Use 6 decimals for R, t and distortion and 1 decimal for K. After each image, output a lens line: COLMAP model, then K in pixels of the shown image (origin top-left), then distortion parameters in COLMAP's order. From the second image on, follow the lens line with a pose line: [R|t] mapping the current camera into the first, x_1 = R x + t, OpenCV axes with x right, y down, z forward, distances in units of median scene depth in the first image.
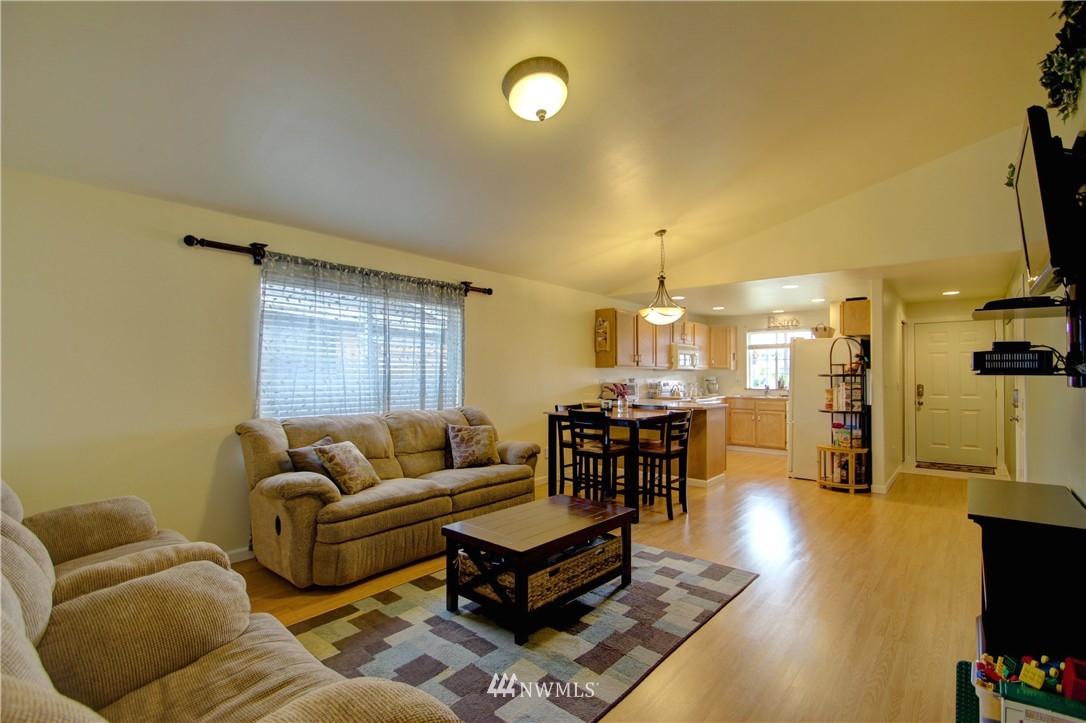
lens RADIAL K [[505.5, 0, 536.9], [0, 505.5, 359.4], [0, 0, 1]] dist [0.004297, -0.010318]
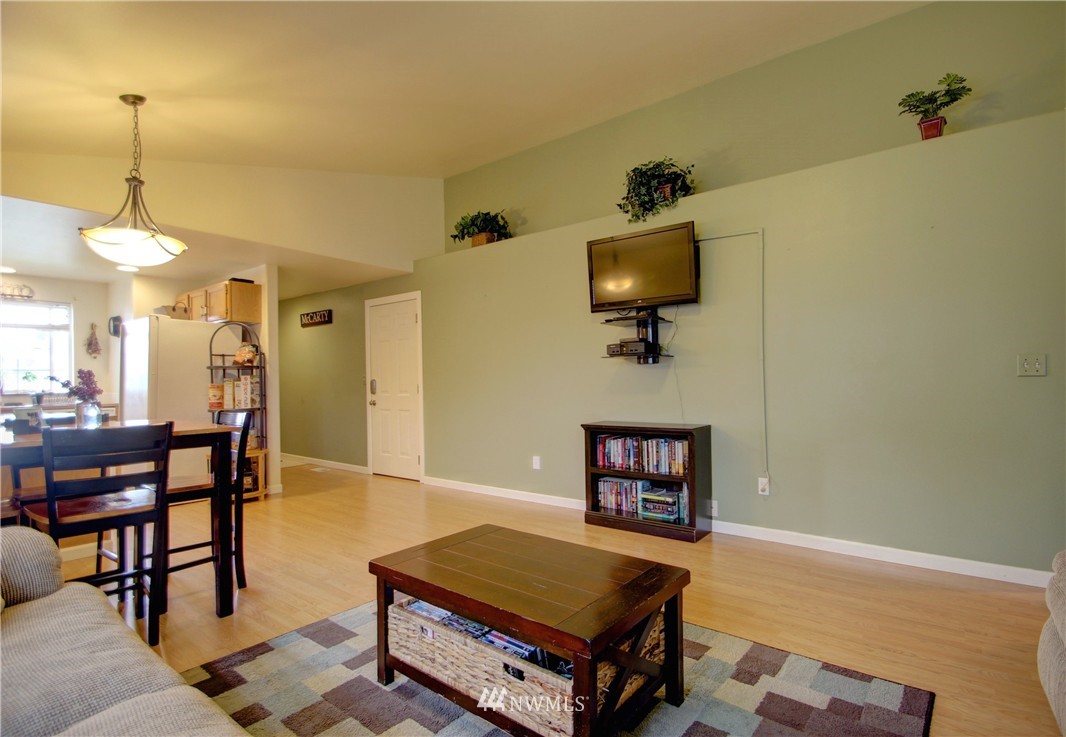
lens RADIAL K [[534.7, 0, 562.0], [0, 534.7, 372.6], [0, 0, 1]] dist [-0.002858, -0.003135]
pose [[-0.089274, 0.013883, 0.995910, -0.329075], [-0.015006, 0.999771, -0.015282, 0.044134], [-0.995894, -0.016309, -0.089045, 0.517258]]
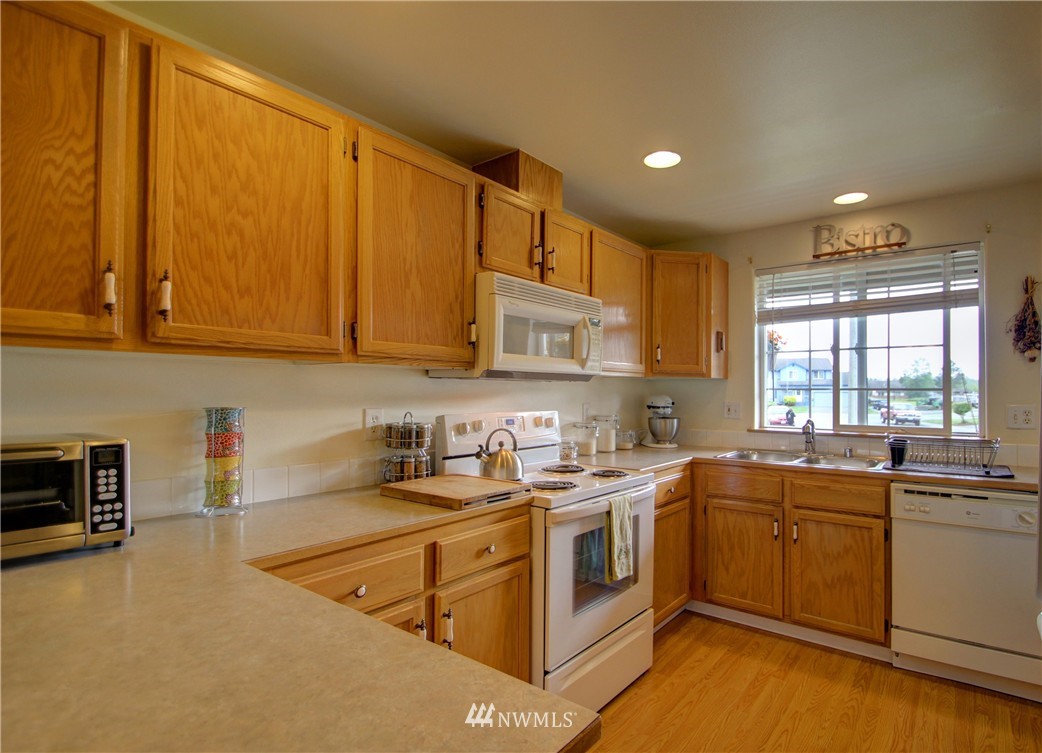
lens RADIAL K [[519.4, 0, 575.8], [0, 519.4, 390.4], [0, 0, 1]] dist [-0.011680, -0.003289]
pose [[0.994974, 0.003479, 0.100076, 0.372994], [-0.006058, 0.999657, 0.025471, 0.029895], [-0.099953, -0.025950, 0.994654, 0.953297]]
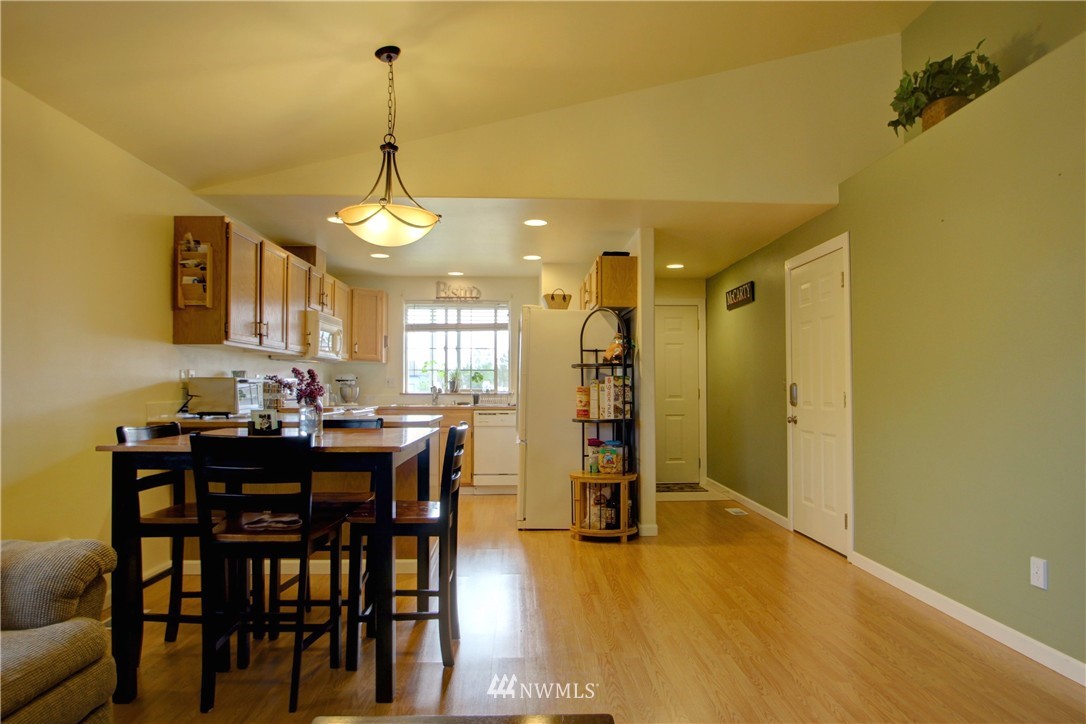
lens RADIAL K [[701.6, 0, 547.1], [0, 701.6, 366.5], [0, 0, 1]] dist [-0.027058, 0.000375]
pose [[0.718852, 0.020487, 0.694862, -0.085669], [-0.021298, 0.999745, -0.007442, 0.039726], [-0.694837, -0.009449, 0.719105, 0.377920]]
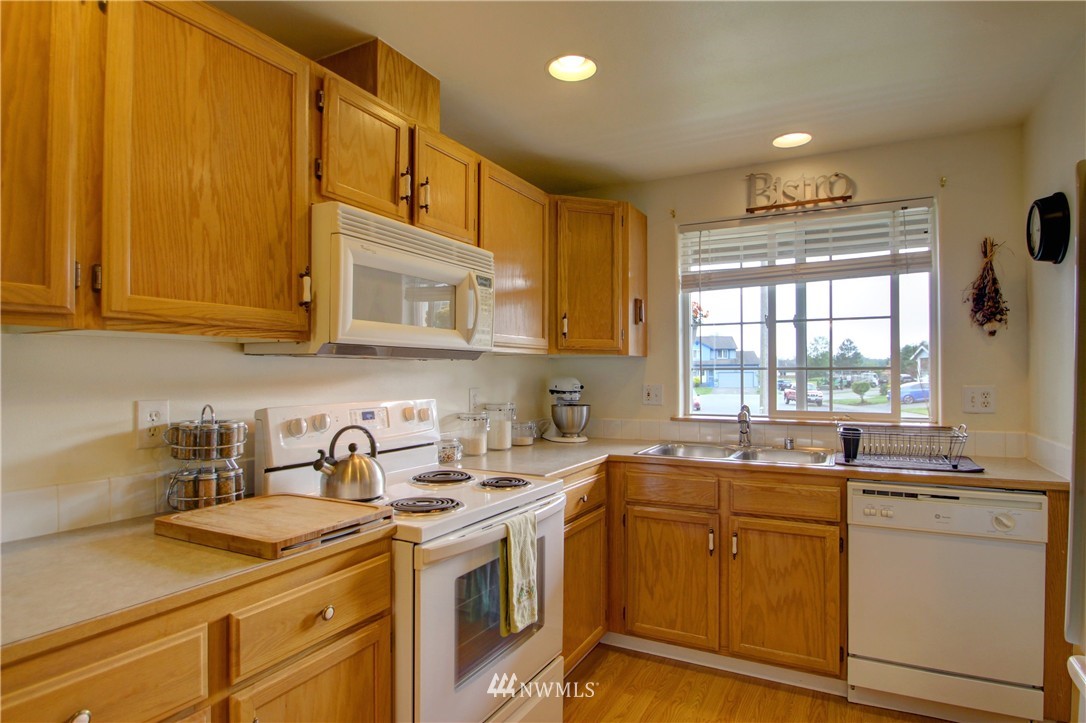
lens RADIAL K [[580.6, 0, 551.9], [0, 580.6, 372.8], [0, 0, 1]] dist [-0.019985, 0.001091]
pose [[0.968680, -0.002278, 0.248302, 0.382043], [-0.004464, 0.999637, 0.026584, 0.031572], [-0.248272, -0.026860, 0.968318, 1.015277]]
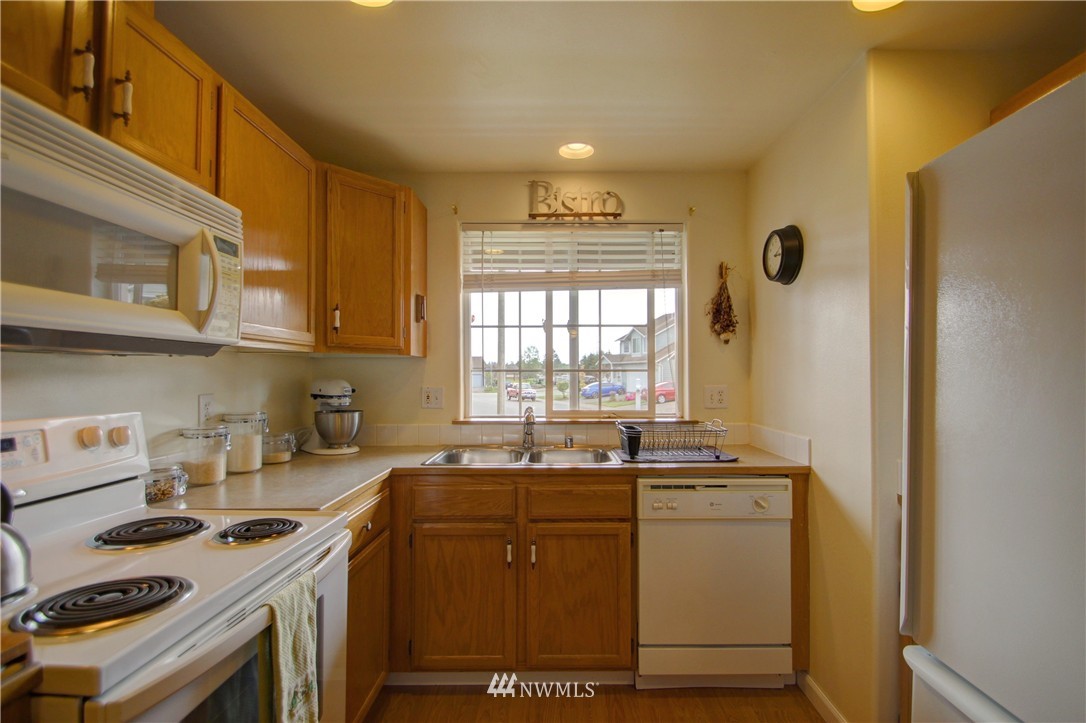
lens RADIAL K [[505.5, 0, 556.9], [0, 505.5, 369.2], [0, 0, 1]] dist [0.004297, -0.010318]
pose [[0.743217, 0.005407, 0.669028, 0.389574], [-0.016781, 0.999803, 0.010562, 0.034284], [-0.668840, -0.019077, 0.743162, 1.107210]]
